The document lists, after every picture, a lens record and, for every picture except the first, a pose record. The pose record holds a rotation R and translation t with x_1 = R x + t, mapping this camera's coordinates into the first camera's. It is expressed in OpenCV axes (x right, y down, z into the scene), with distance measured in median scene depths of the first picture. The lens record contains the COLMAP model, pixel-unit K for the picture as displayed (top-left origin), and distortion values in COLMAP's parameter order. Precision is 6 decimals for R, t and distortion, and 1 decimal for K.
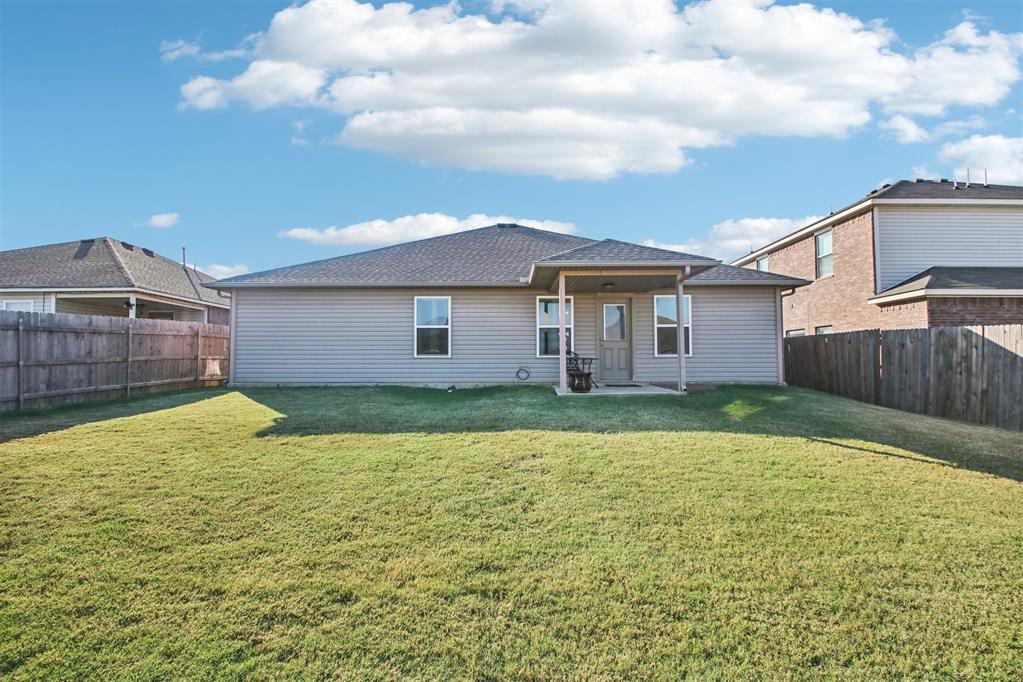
lens RADIAL K [[490.7, 0, 510.7], [0, 490.7, 344.0], [0, 0, 1]] dist [0.001312, -0.000165]
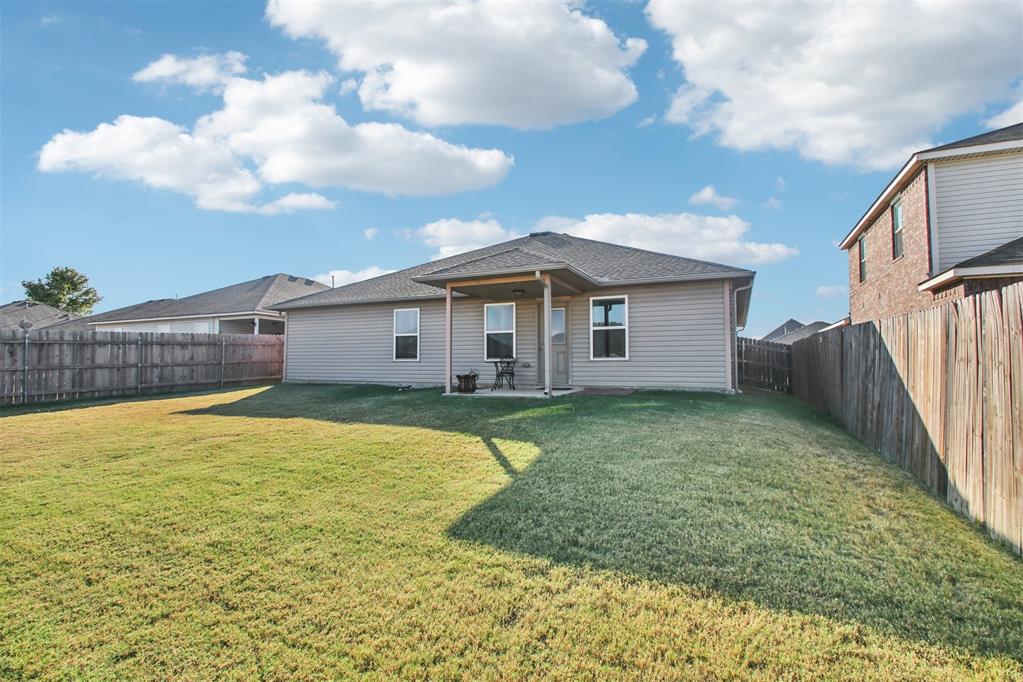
lens RADIAL K [[490.7, 0, 510.7], [0, 490.7, 344.0], [0, 0, 1]] dist [0.001312, -0.000165]
pose [[0.907447, -0.015146, -0.419893, 0.559262], [0.013034, 0.999884, -0.007899, -0.000565], [0.419964, 0.001695, 0.907539, 0.041360]]
